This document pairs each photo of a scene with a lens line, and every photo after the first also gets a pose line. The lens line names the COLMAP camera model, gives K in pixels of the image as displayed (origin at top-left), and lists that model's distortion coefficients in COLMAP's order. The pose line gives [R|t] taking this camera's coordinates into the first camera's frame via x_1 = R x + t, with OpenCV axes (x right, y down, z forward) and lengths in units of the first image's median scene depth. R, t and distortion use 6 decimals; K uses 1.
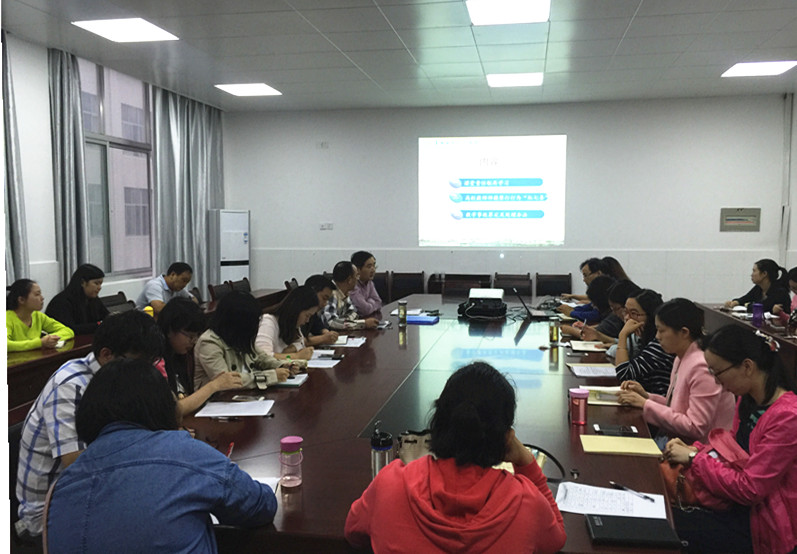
lens RADIAL K [[728.8, 0, 398.3], [0, 728.8, 279.2], [0, 0, 1]] dist [0.042349, 0.000000]
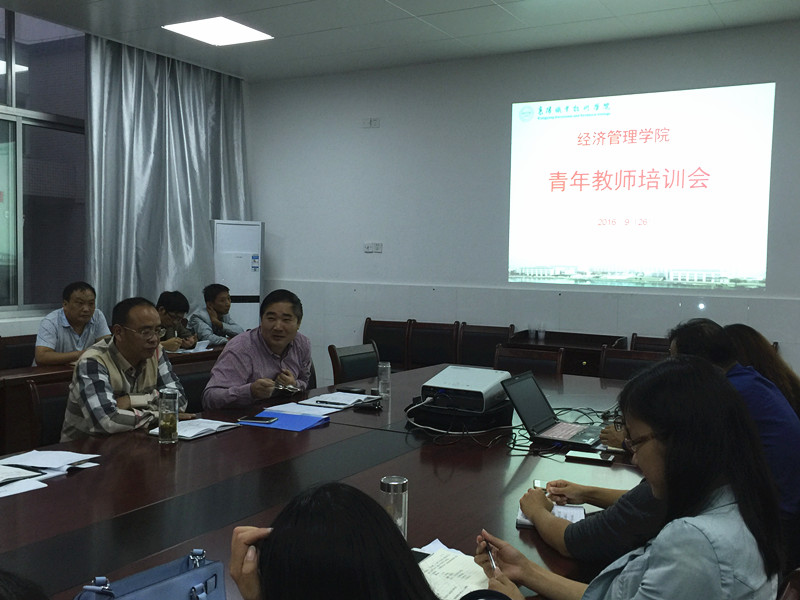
lens RADIAL K [[831.4, 0, 396.6], [0, 831.4, 298.1], [0, 0, 1]] dist [0.042263, 0.000000]
pose [[0.936361, 0.037052, -0.349078, 0.185471], [-0.047167, 0.998676, -0.020518, -0.014243], [0.347856, 0.035678, 0.936869, 0.324977]]
